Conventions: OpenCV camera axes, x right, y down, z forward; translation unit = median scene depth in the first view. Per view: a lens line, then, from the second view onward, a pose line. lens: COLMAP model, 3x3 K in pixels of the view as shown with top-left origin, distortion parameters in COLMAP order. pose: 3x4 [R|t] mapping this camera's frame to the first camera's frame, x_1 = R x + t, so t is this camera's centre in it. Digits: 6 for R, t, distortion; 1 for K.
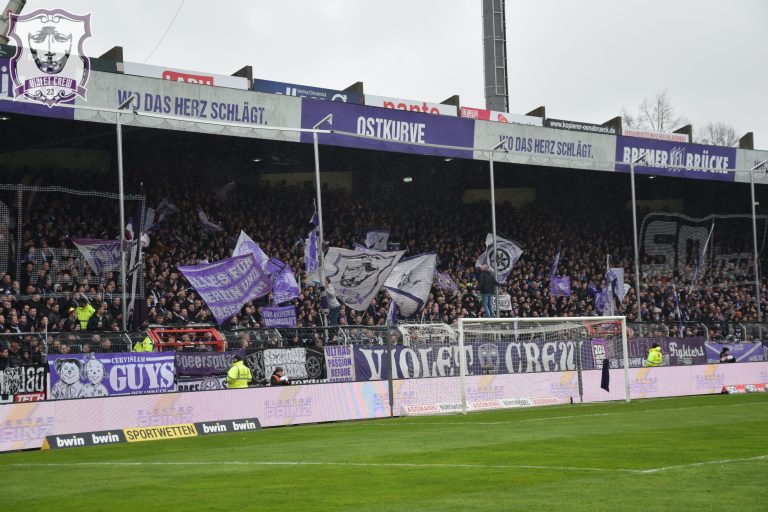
lens RADIAL K [[1660.2, 0, 386.5], [0, 1660.2, 254.1], [0, 0, 1]] dist [0.284768, 0.000000]
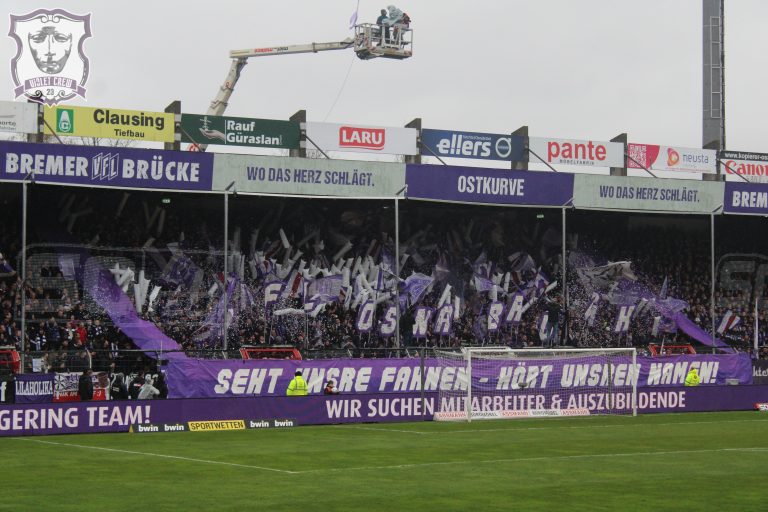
lens RADIAL K [[1774.4, 0, 349.1], [0, 1774.4, 224.5], [0, 0, 1]] dist [0.105647, 0.000000]
pose [[0.960588, 0.023606, -0.276971, 0.295907], [-0.020746, 0.999697, 0.013252, -0.067163], [0.277200, -0.006984, 0.960787, -0.330184]]
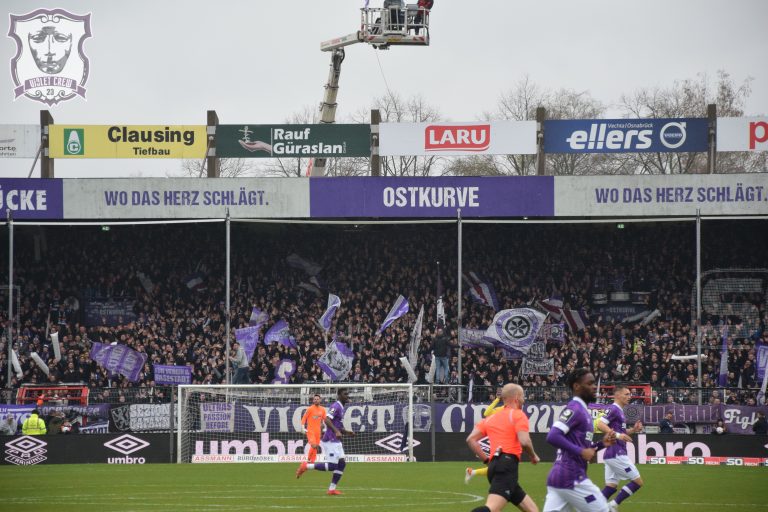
lens RADIAL K [[3167.1, 0, 381.0], [0, 3167.1, 251.3], [0, 0, 1]] dist [1.612077, 0.000000]
pose [[0.596035, 0.002343, -0.802955, 1.757036], [0.025469, 0.999437, 0.021822, -0.093297], [0.802554, -0.033457, 0.595640, -0.242115]]
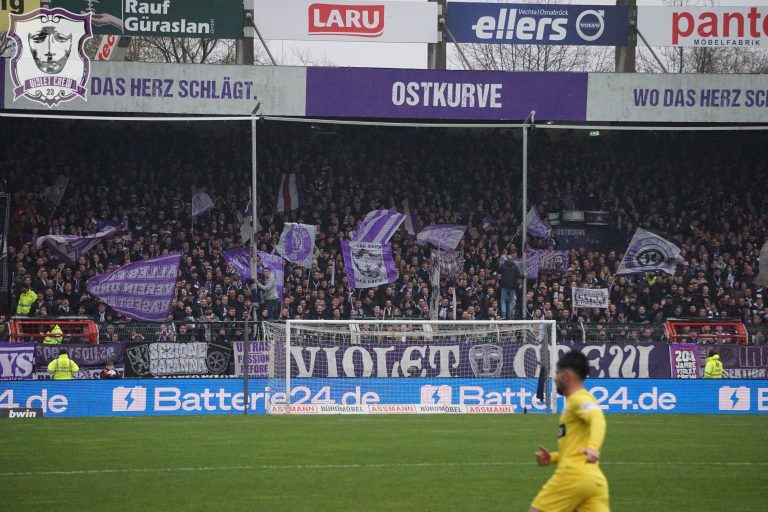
lens RADIAL K [[4080.7, 0, 369.7], [0, 4080.7, 256.1], [0, 0, 1]] dist [2.346862, 0.000000]
pose [[0.865420, 0.030728, -0.500103, 1.149567], [-0.004901, 0.998589, 0.052876, -0.113926], [0.501023, -0.043310, 0.864350, -0.965747]]
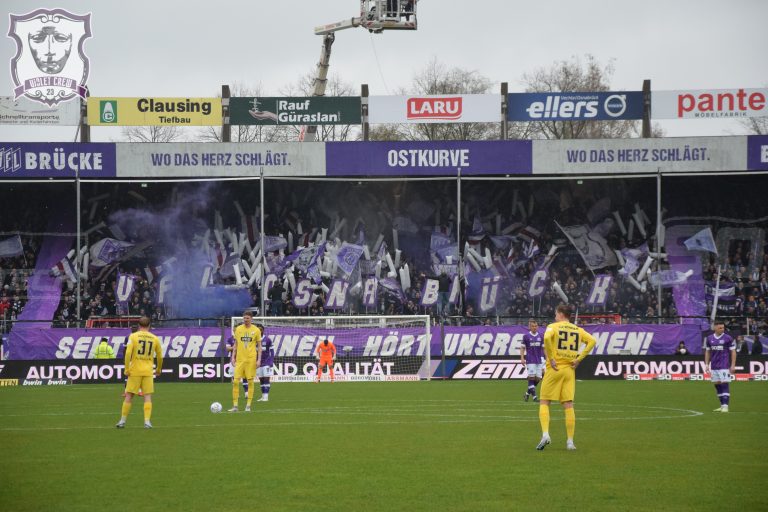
lens RADIAL K [[2642.9, 0, 375.6], [0, 2642.9, 251.1], [0, 0, 1]] dist [1.142441, 0.000000]
pose [[0.648091, 0.013605, -0.761442, 1.641856], [0.027307, 0.998782, 0.041087, -0.096404], [0.761073, -0.047421, 0.646930, -0.348767]]
